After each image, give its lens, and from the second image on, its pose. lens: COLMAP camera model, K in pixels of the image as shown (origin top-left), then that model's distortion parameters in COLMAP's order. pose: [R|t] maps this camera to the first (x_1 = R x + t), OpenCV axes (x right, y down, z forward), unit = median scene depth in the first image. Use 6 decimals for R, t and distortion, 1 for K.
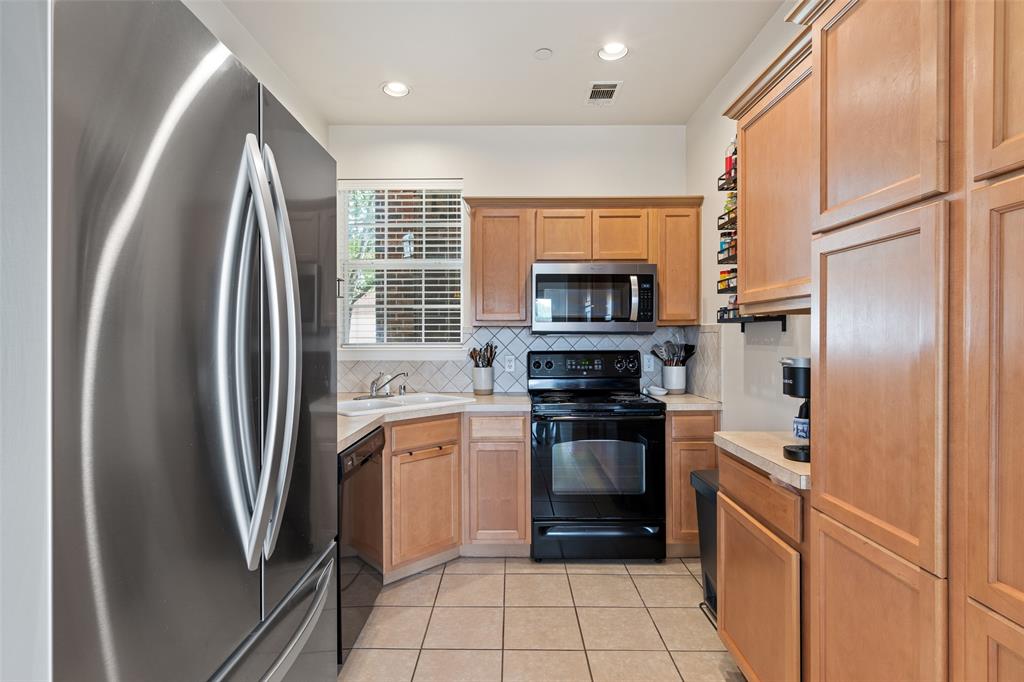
lens RADIAL K [[509.5, 0, 504.5], [0, 509.5, 335.6], [0, 0, 1]] dist [0.000653, 0.000624]
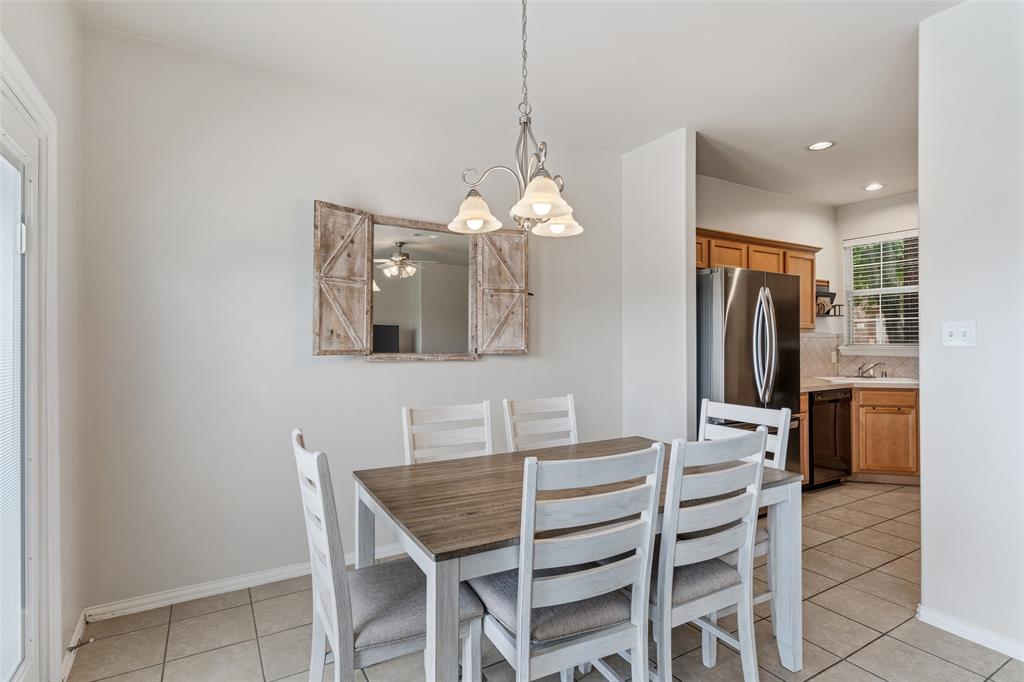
lens RADIAL K [[503.2, 0, 488.4], [0, 503.2, 342.3], [0, 0, 1]] dist [-0.009311, -0.000357]
pose [[0.494128, -0.002727, -0.869385, 0.524014], [0.010702, 0.999938, 0.002947, -0.007061], [0.869323, -0.010760, 0.494127, -0.784792]]
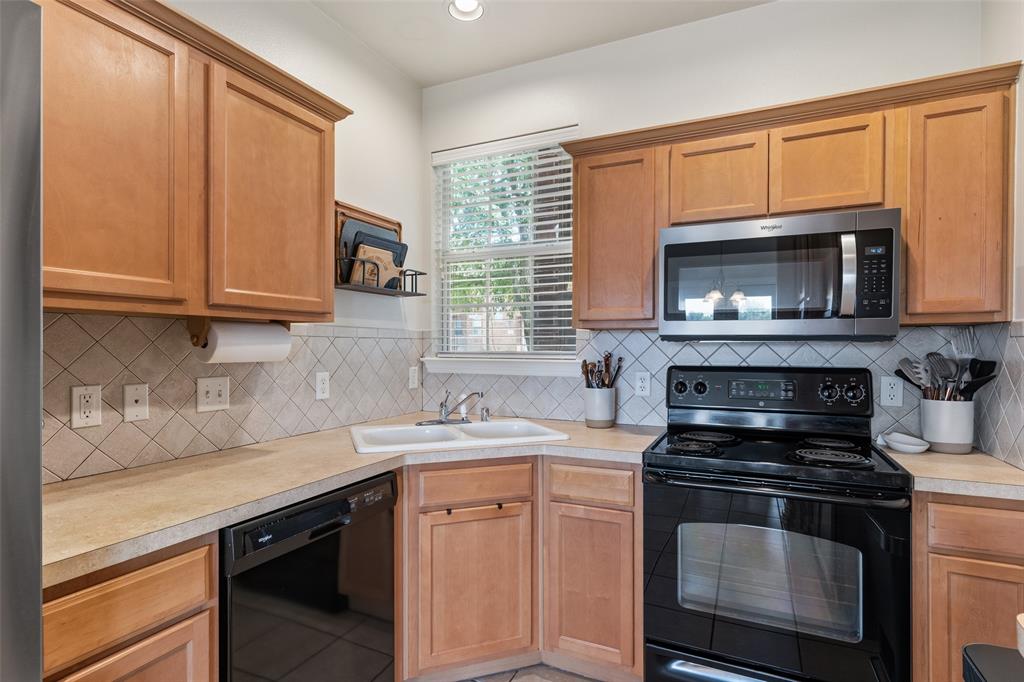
lens RADIAL K [[516.4, 0, 502.6], [0, 516.4, 345.4], [0, 0, 1]] dist [0.002339, 0.001045]
pose [[0.903820, 0.003448, -0.427898, 0.150078], [-0.000756, 0.999979, 0.006461, -0.000405], [0.427912, -0.005516, 0.903804, 0.322968]]
